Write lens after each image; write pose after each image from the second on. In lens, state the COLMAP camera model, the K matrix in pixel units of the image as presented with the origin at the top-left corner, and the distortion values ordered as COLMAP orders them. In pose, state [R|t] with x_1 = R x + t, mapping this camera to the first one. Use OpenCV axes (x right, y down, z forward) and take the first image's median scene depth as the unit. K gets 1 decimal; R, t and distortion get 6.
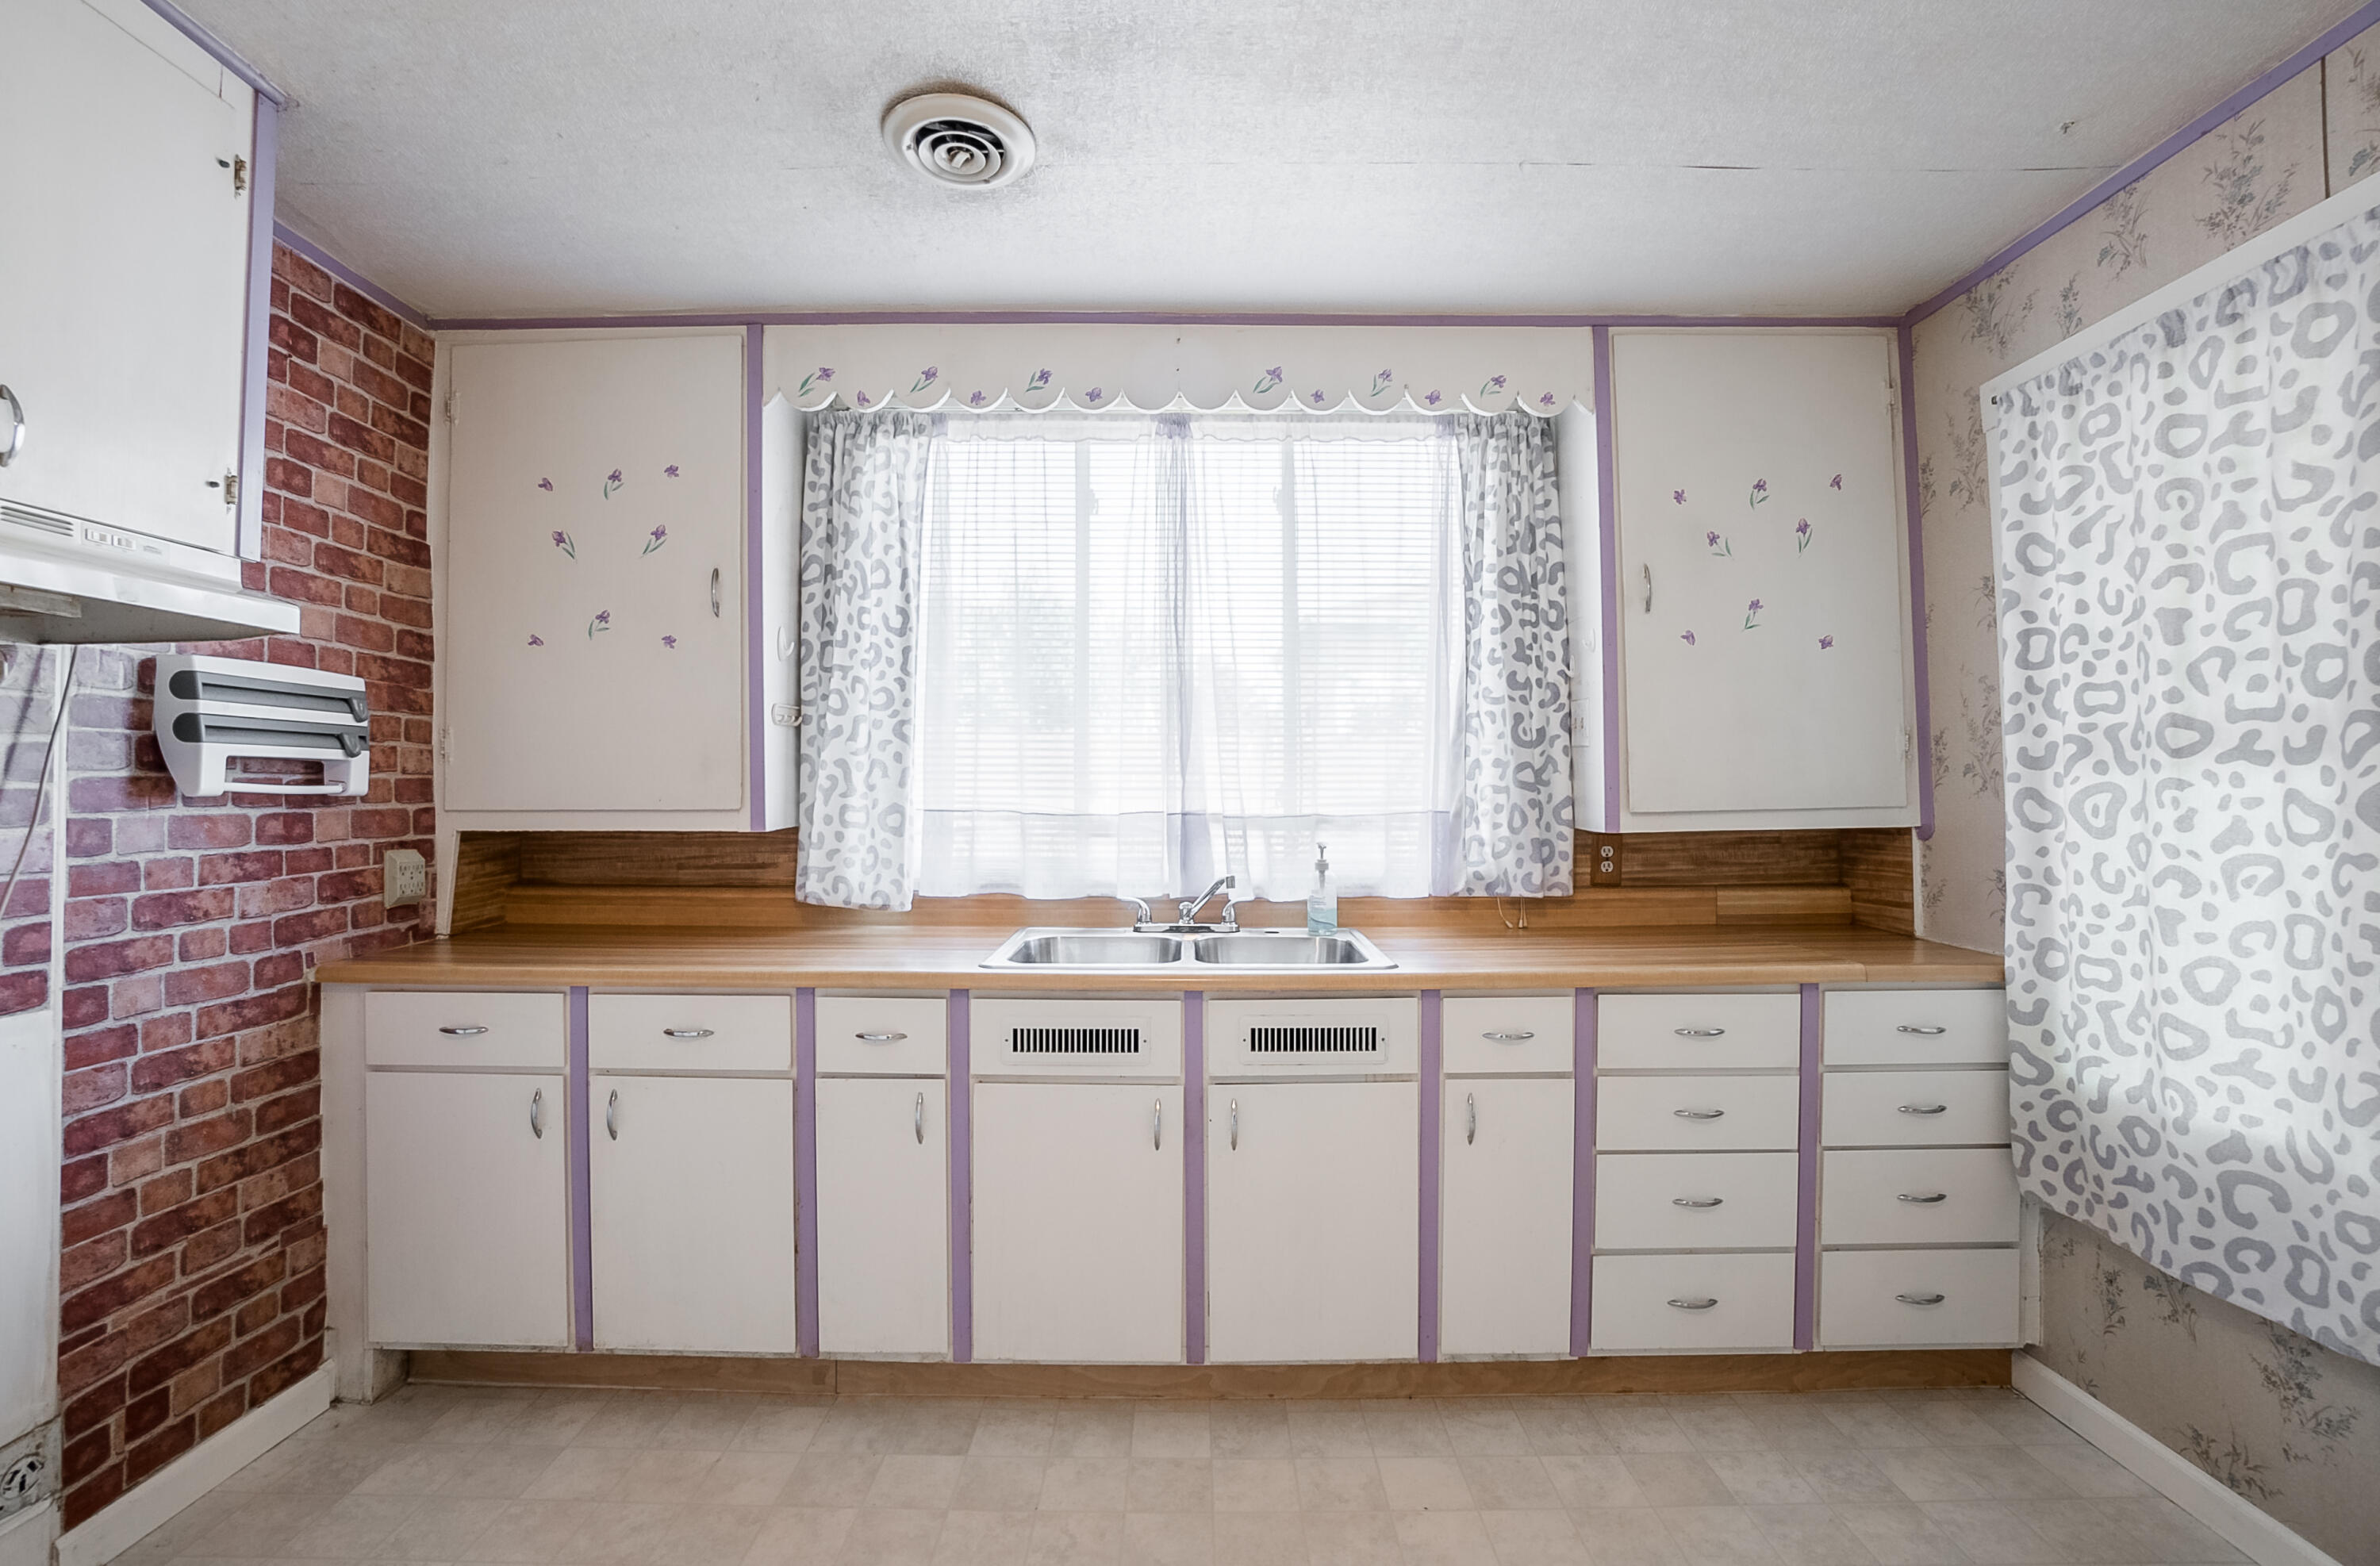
lens RADIAL K [[1097.4, 0, 1190.0], [0, 1097.4, 783.0], [0, 0, 1]] dist [-0.057107, 0.025940]
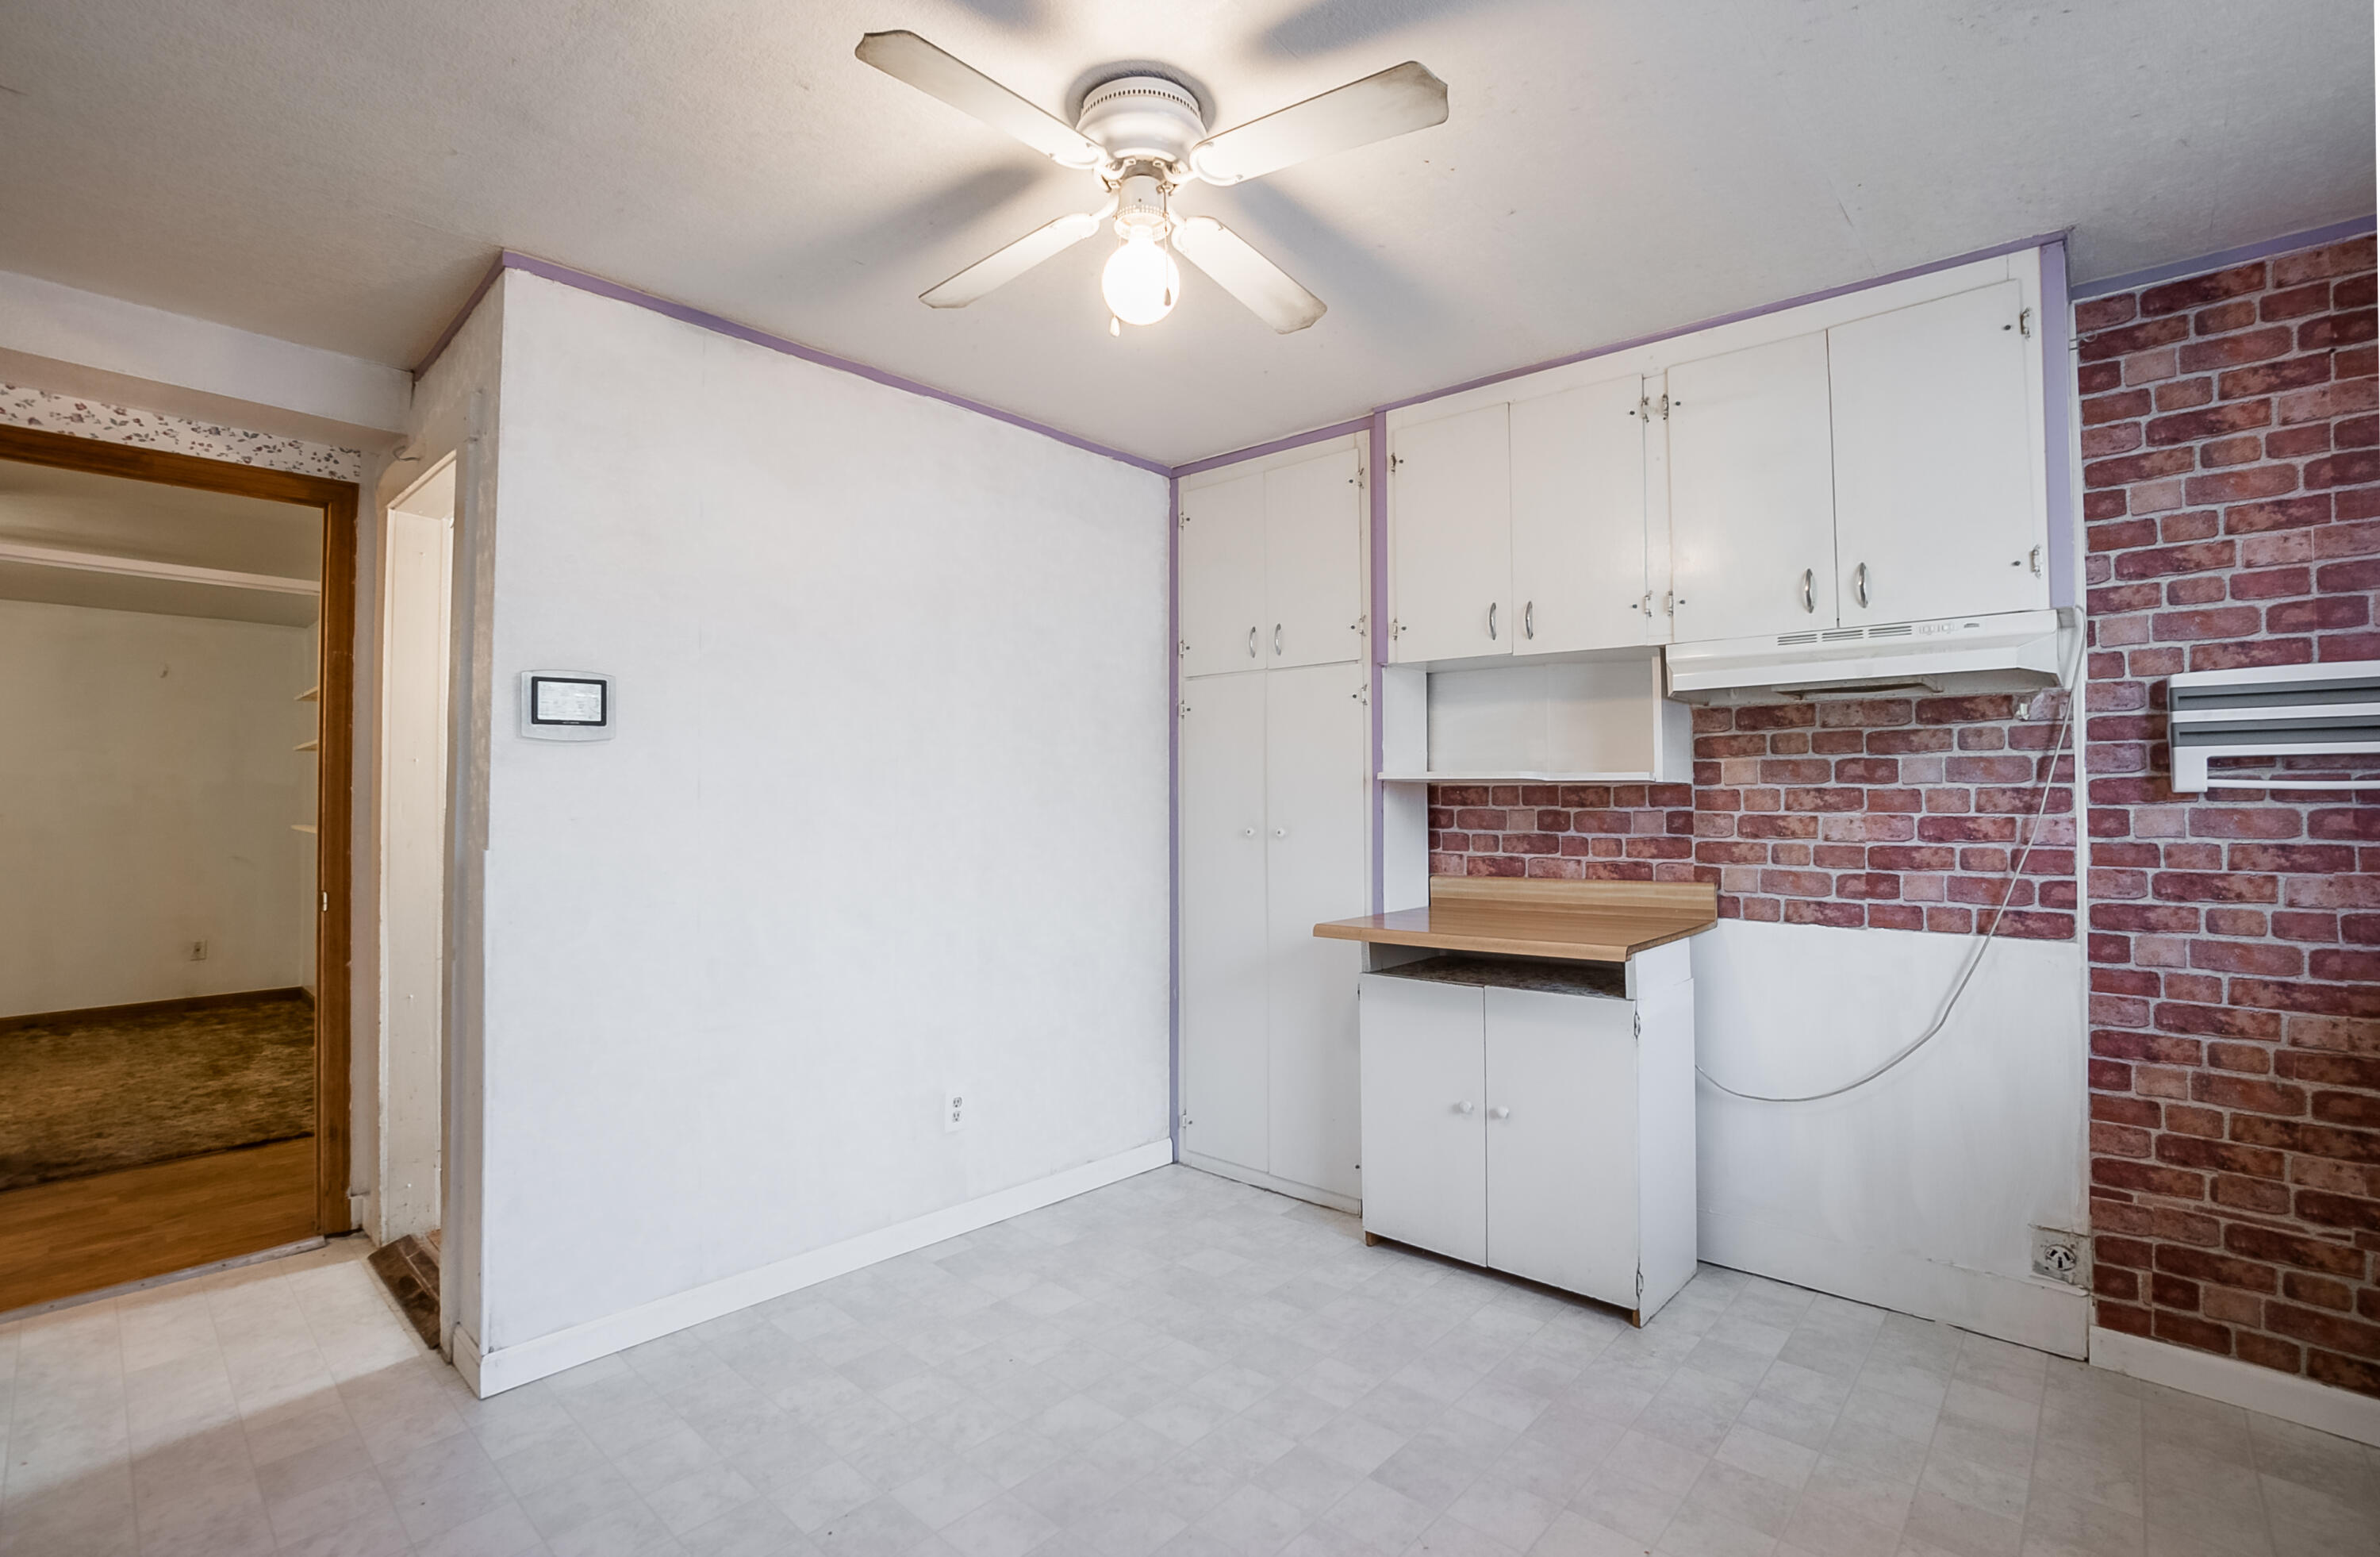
lens RADIAL K [[1097.5, 0, 1190.0], [0, 1097.5, 778.5], [0, 0, 1]] dist [-0.057107, 0.025940]
pose [[-0.673814, -0.009795, -0.738836, 0.588856], [0.012019, 0.999635, -0.024214, 0.010958], [0.738804, -0.025196, -0.673450, 0.833514]]
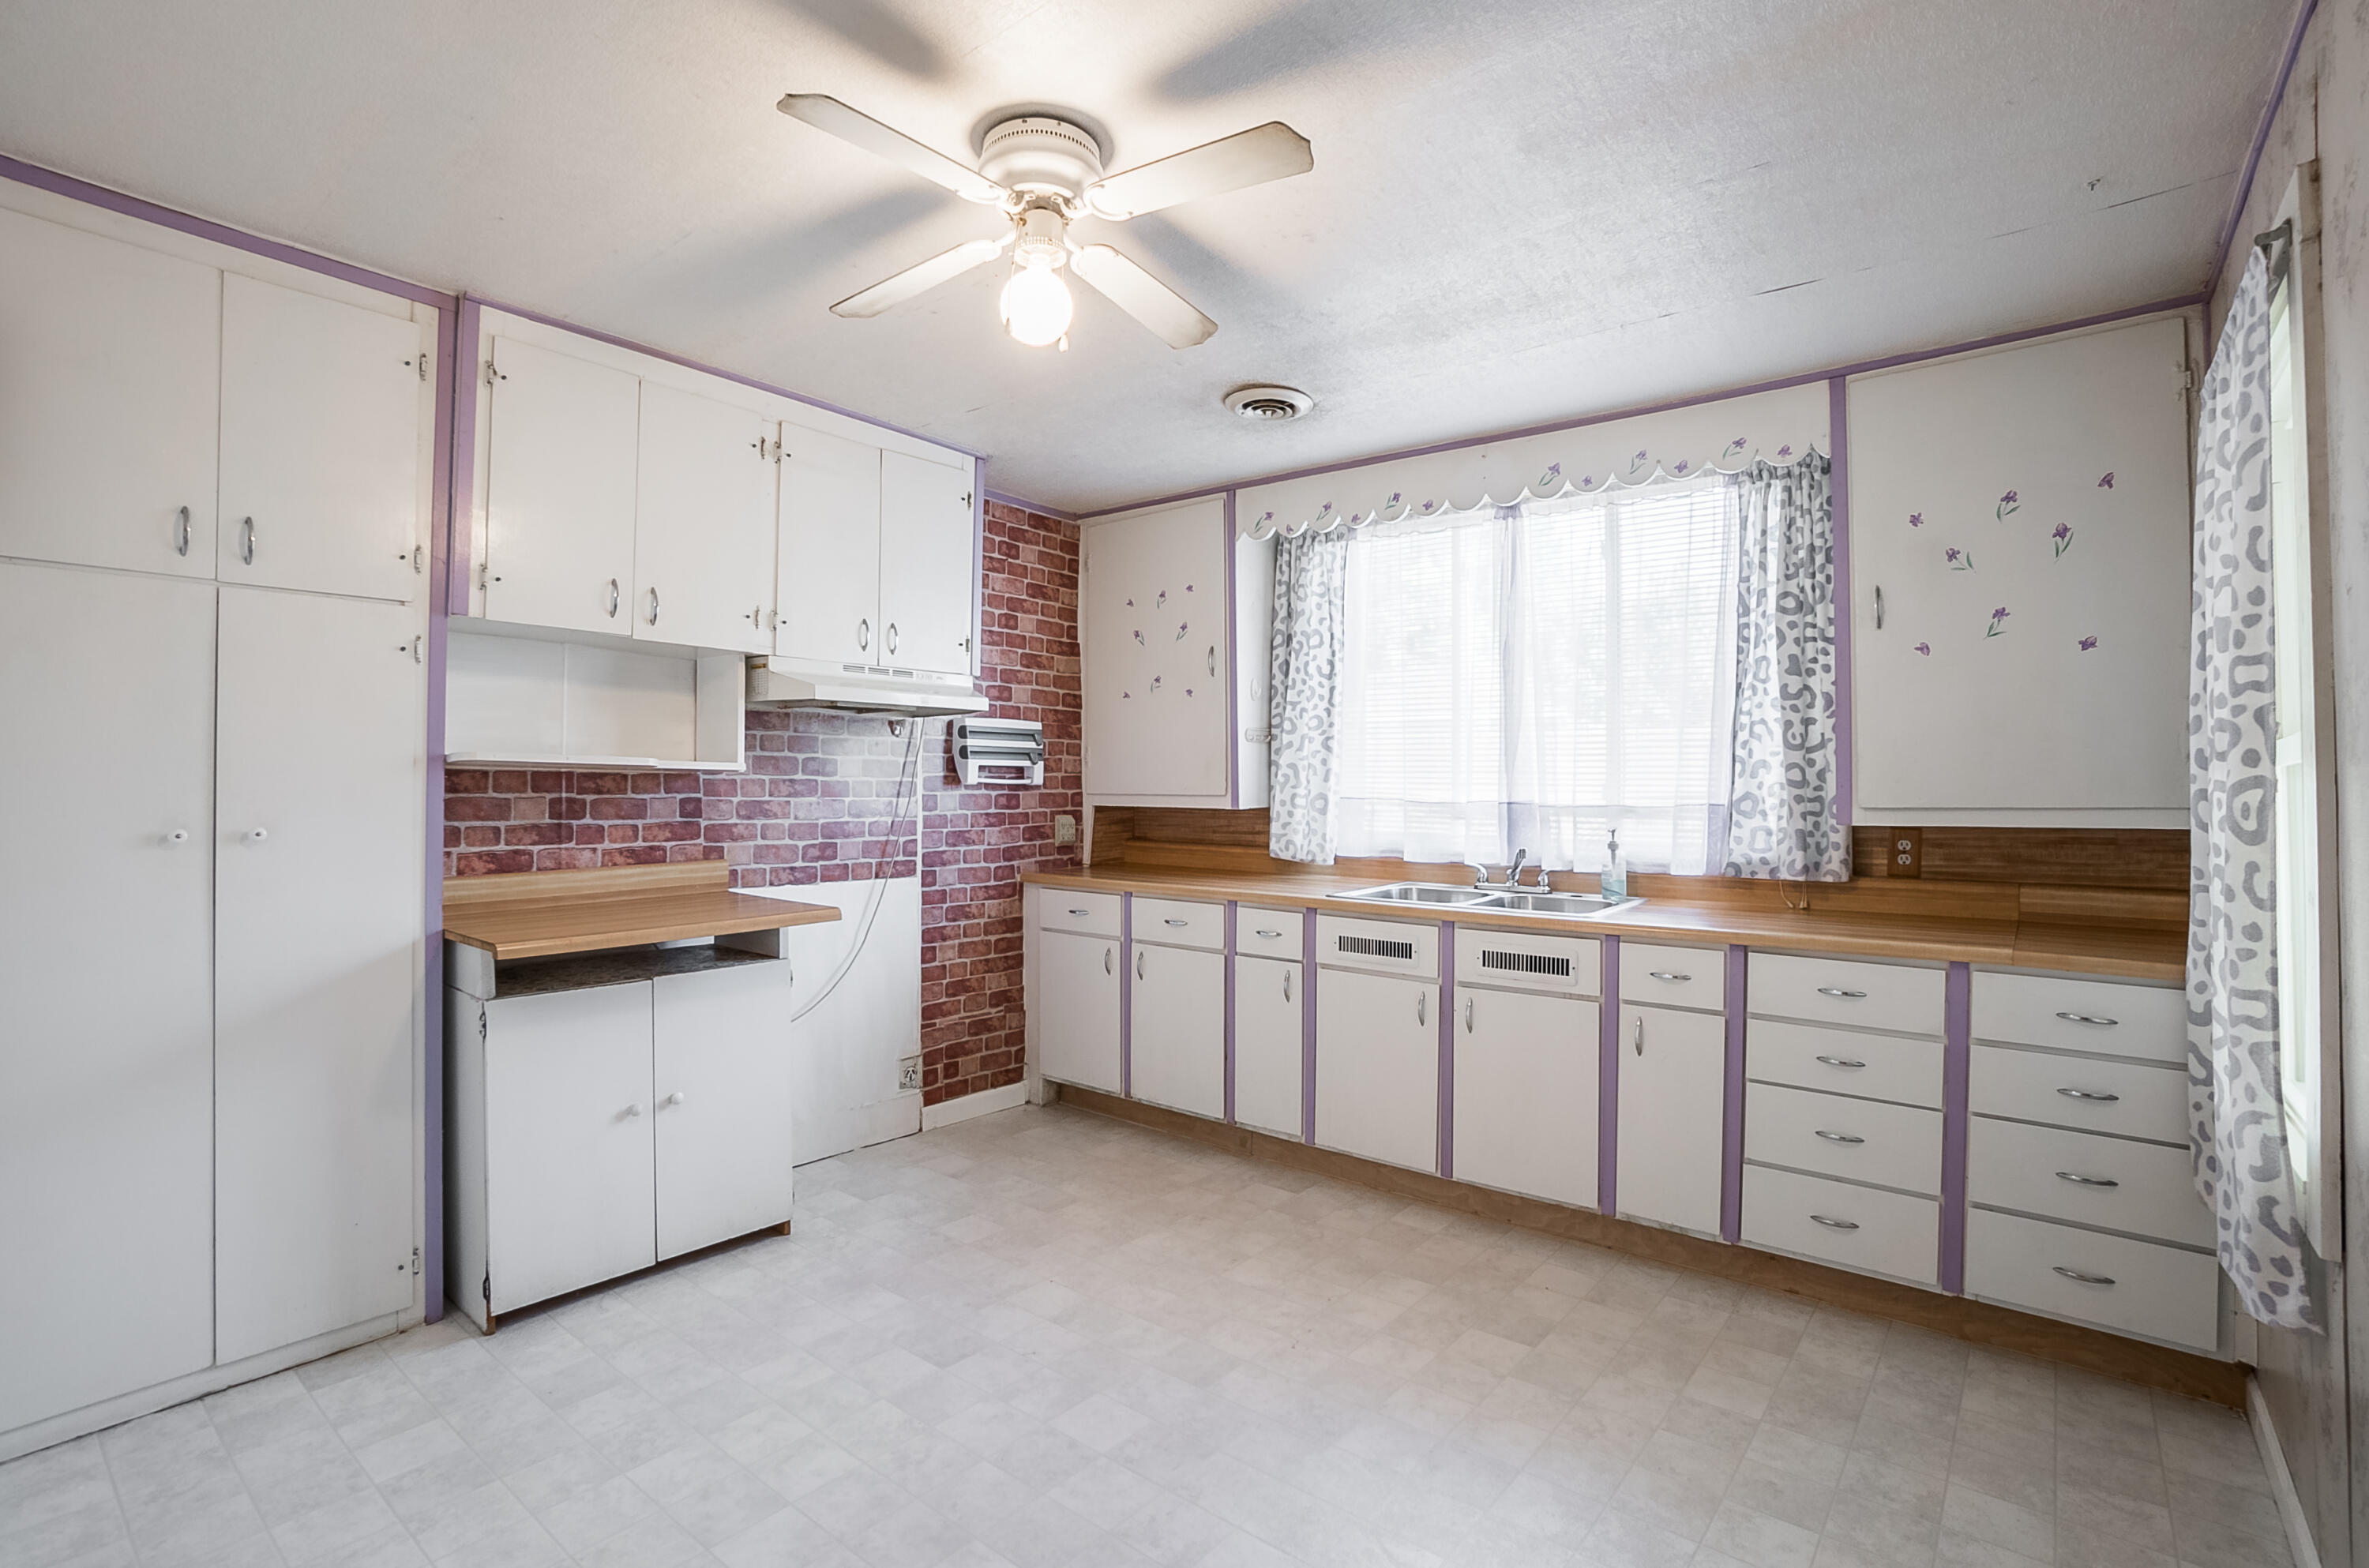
lens RADIAL K [[1159.0, 0, 1151.1], [0, 1159.0, 800.1], [0, 0, 1]] dist [-0.002838, 0.000030]
pose [[0.766941, 0.015471, -0.641531, 0.695028], [-0.001842, 0.999758, 0.021907, -0.006737], [0.641715, -0.015620, 0.766784, -0.447197]]
